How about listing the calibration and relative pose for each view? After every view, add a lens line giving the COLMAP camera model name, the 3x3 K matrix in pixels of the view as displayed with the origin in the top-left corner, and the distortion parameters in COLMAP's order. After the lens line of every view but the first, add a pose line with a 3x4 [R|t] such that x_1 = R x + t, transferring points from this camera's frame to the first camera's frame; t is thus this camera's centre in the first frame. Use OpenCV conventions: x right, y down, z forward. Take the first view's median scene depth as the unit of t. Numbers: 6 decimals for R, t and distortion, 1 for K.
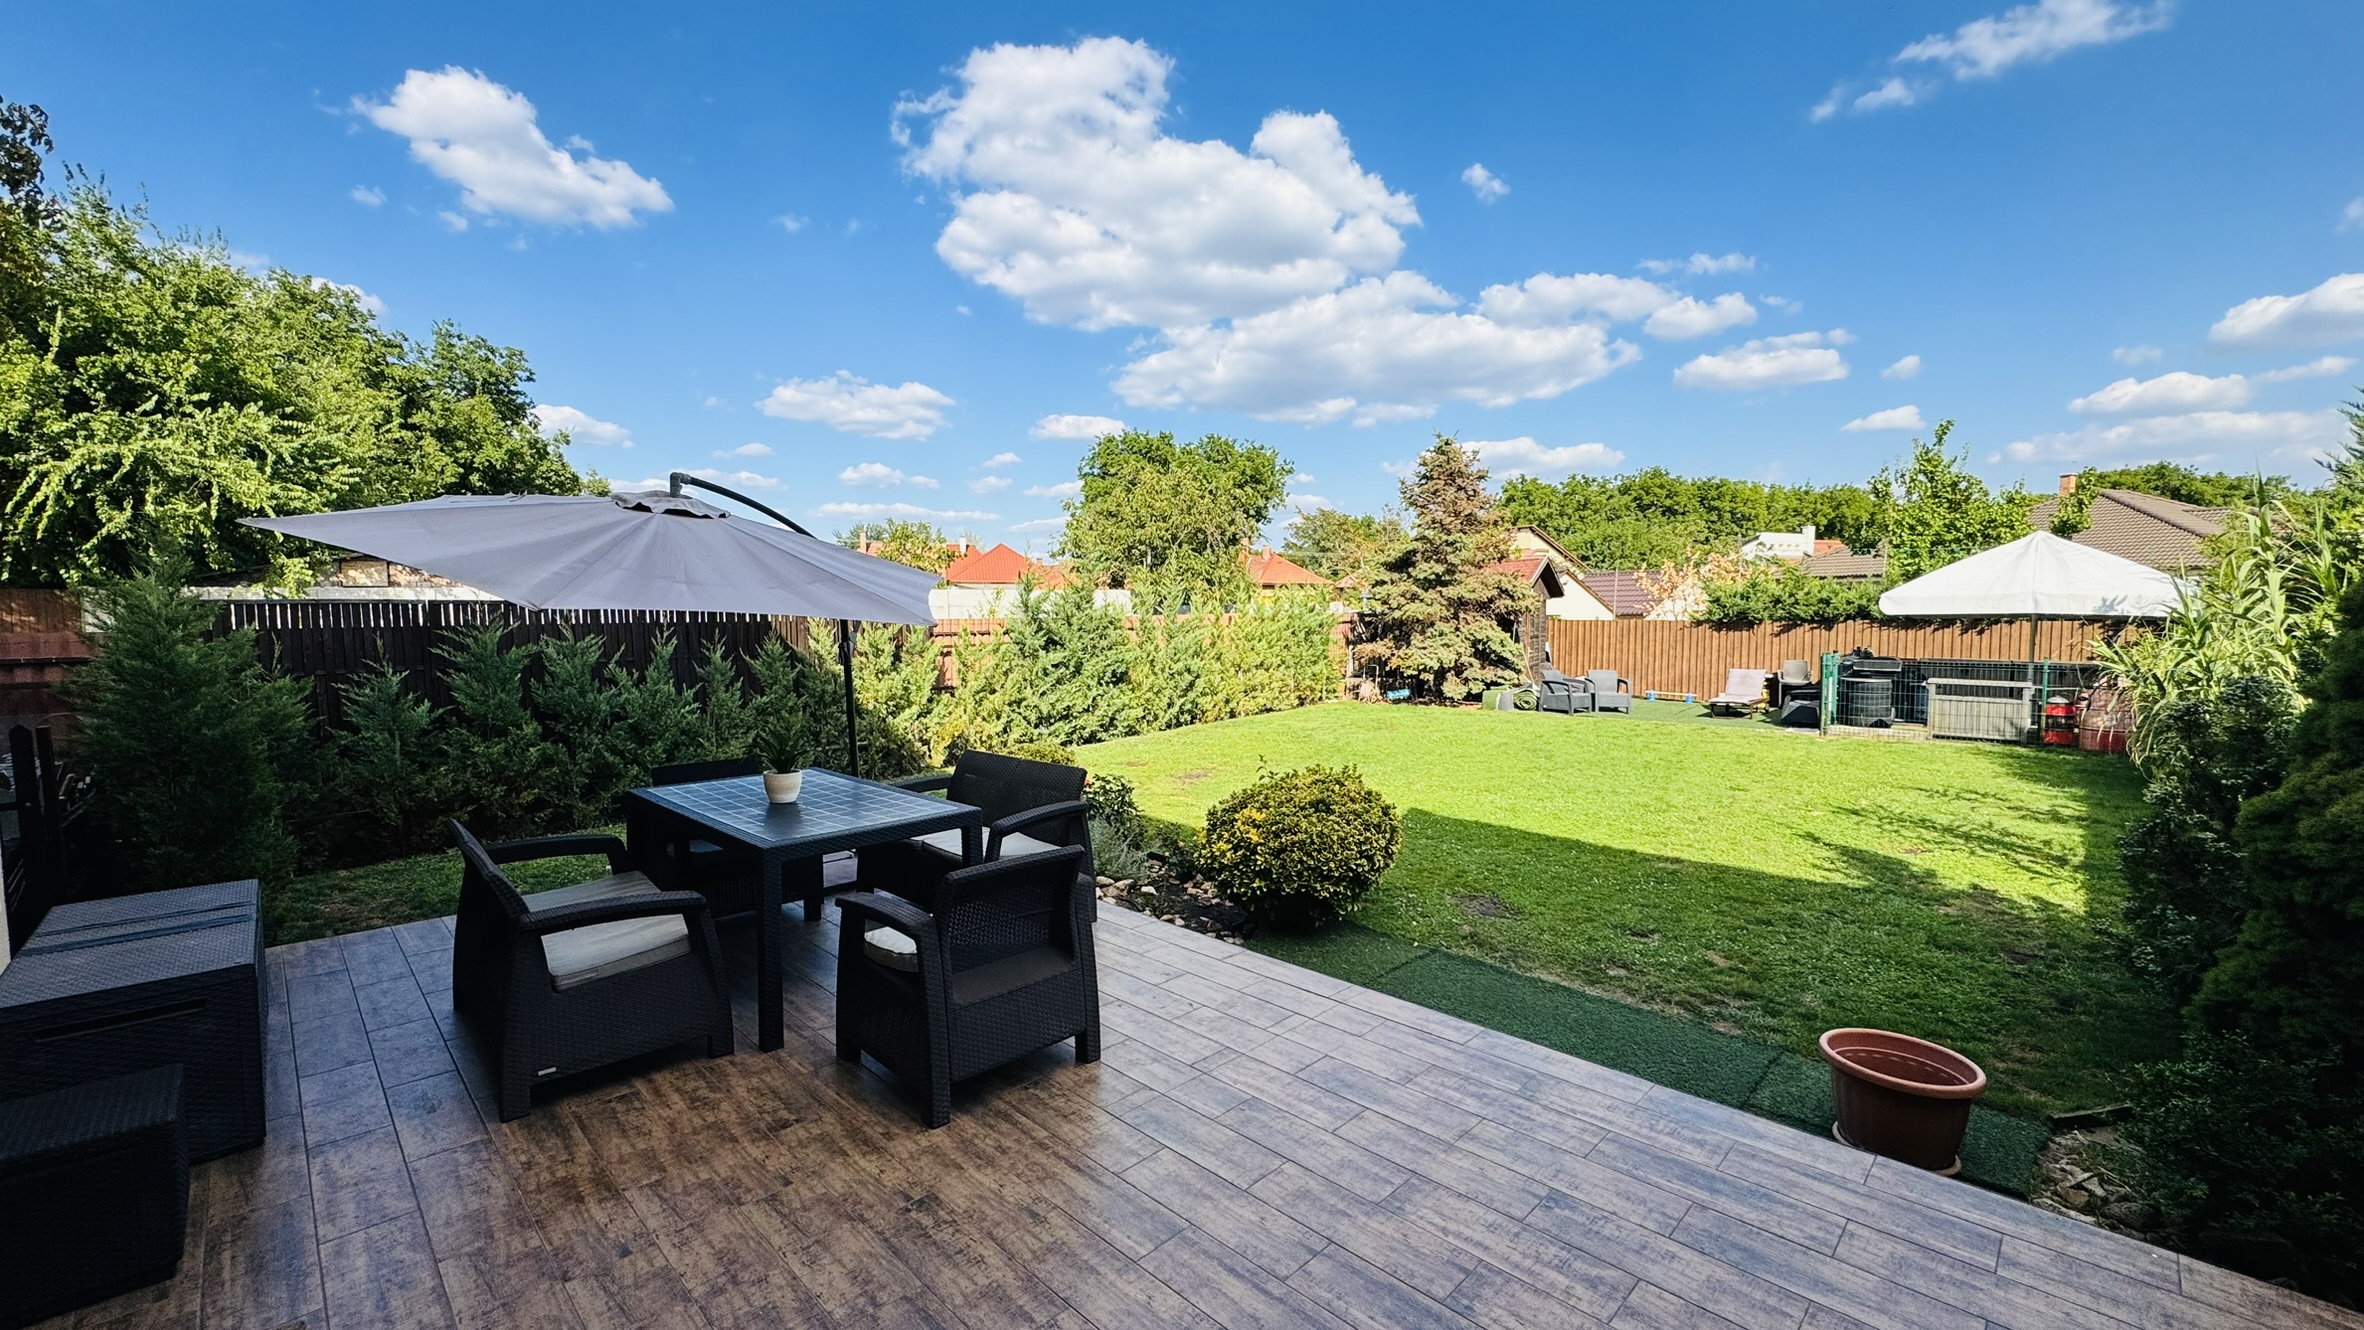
lens RADIAL K [[939.7, 0, 1174.5], [0, 939.7, 672.3], [0, 0, 1]] dist [-0.002945, 0.000481]
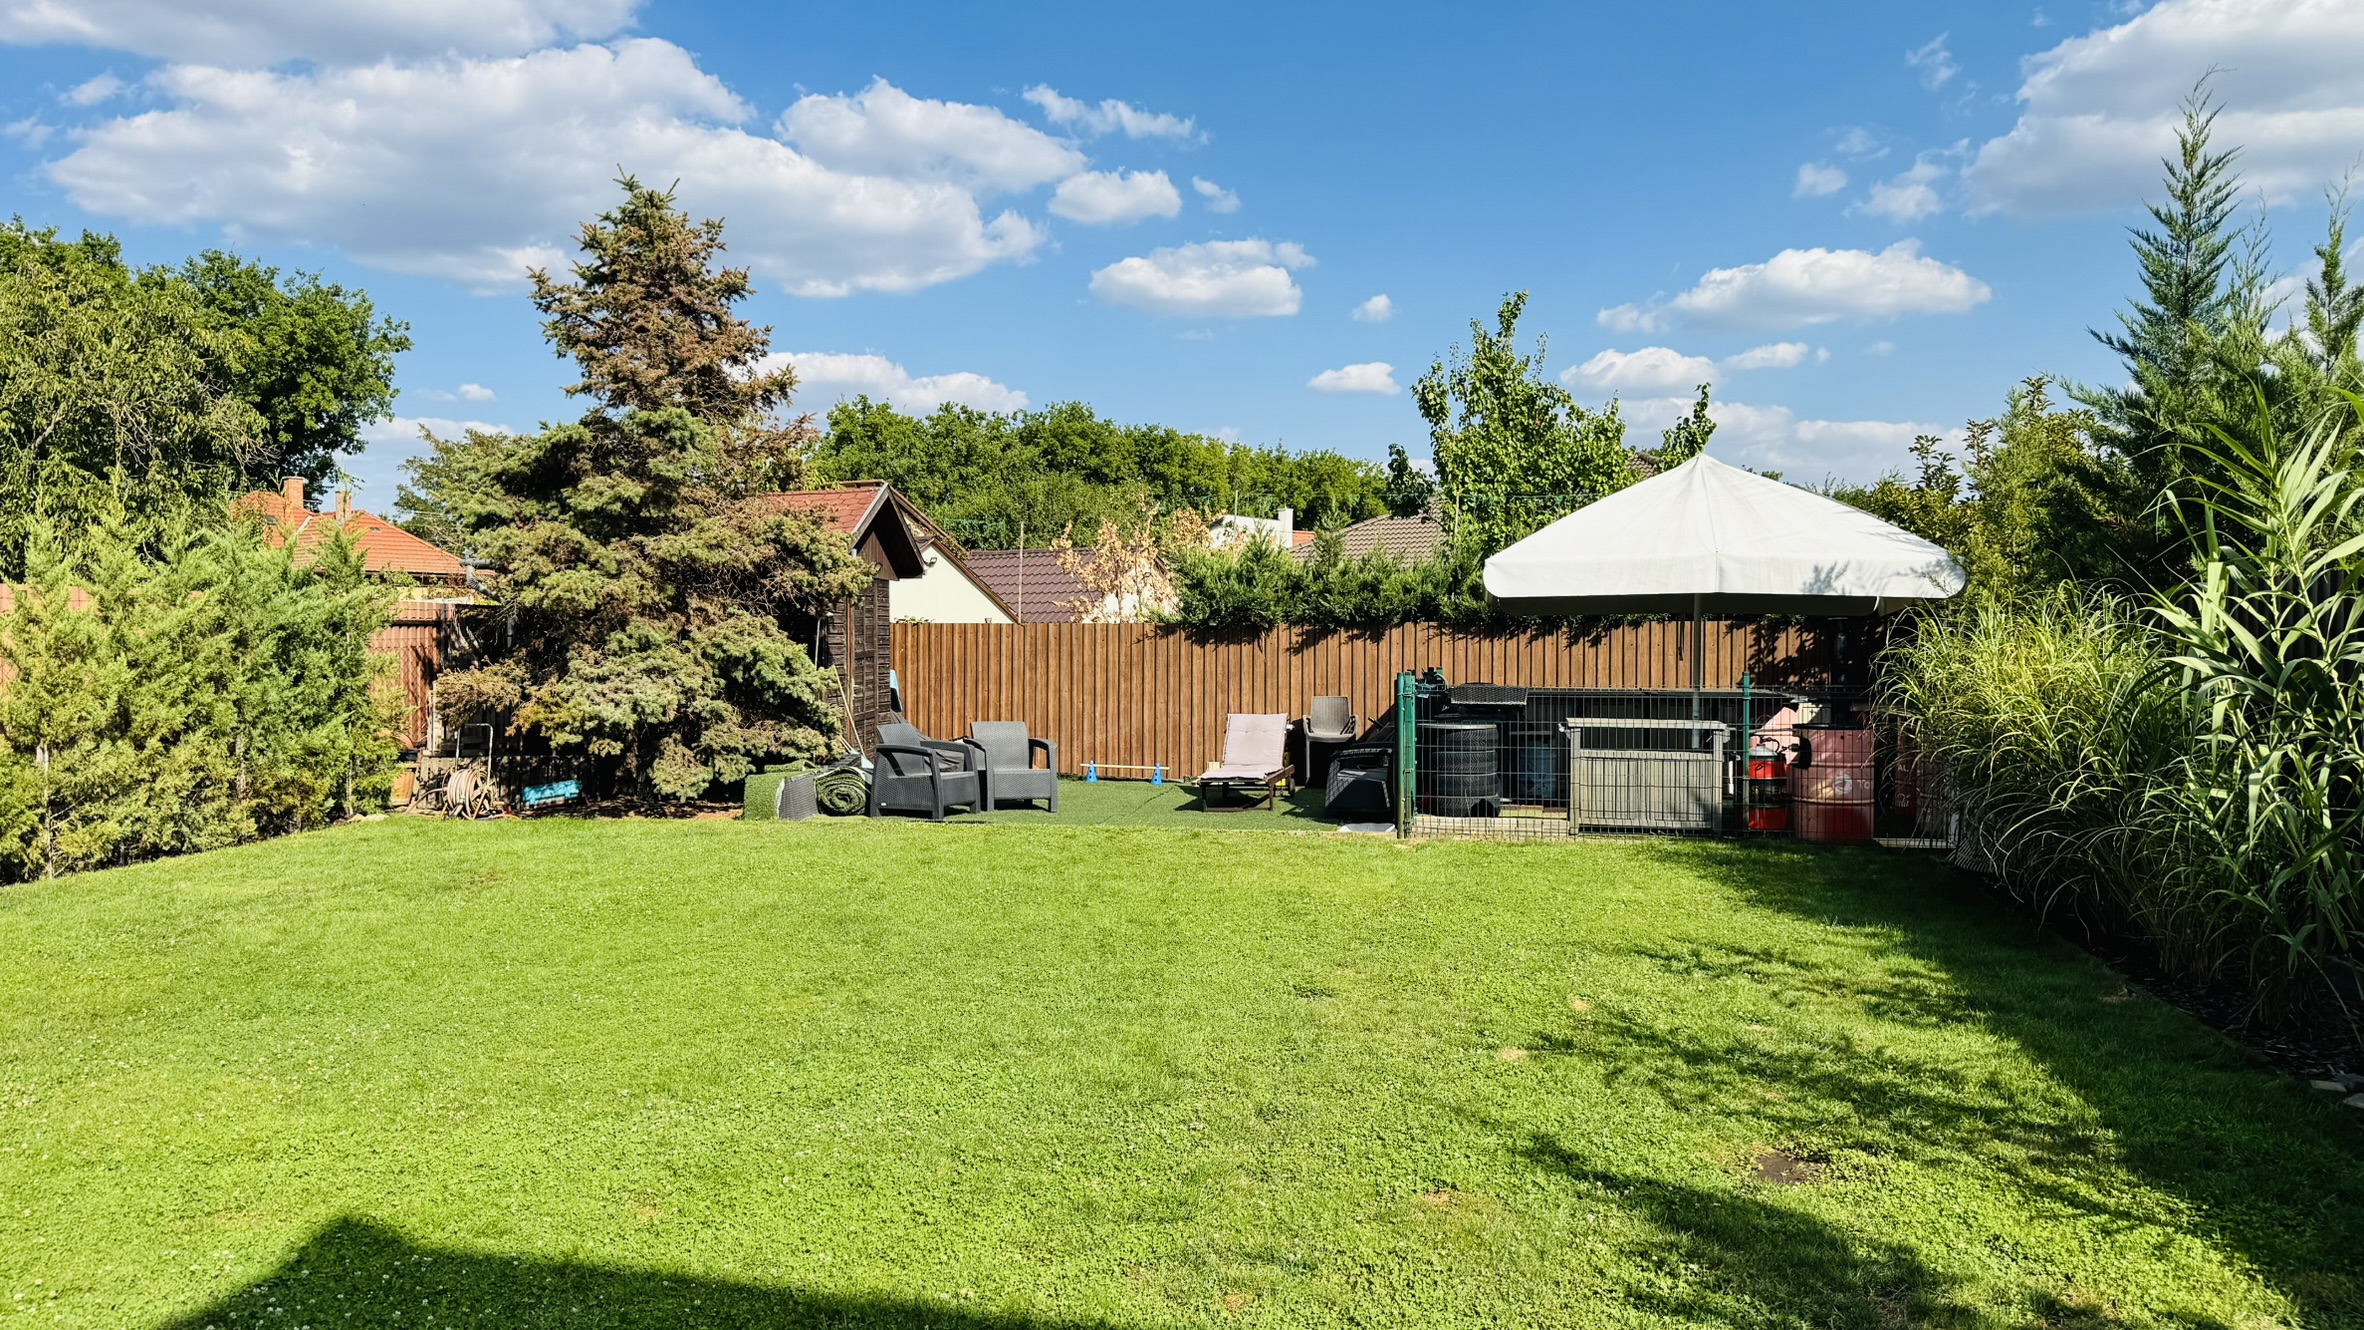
lens RADIAL K [[1626.4, 0, 1181.7], [0, 1626.4, 715.4], [0, 0, 1]] dist [0.066745, -0.003047]
pose [[0.859428, -0.019733, 0.510876, 0.115253], [0.030937, 0.999431, -0.013440, 0.008002], [-0.510320, 0.027356, 0.859549, 0.246985]]
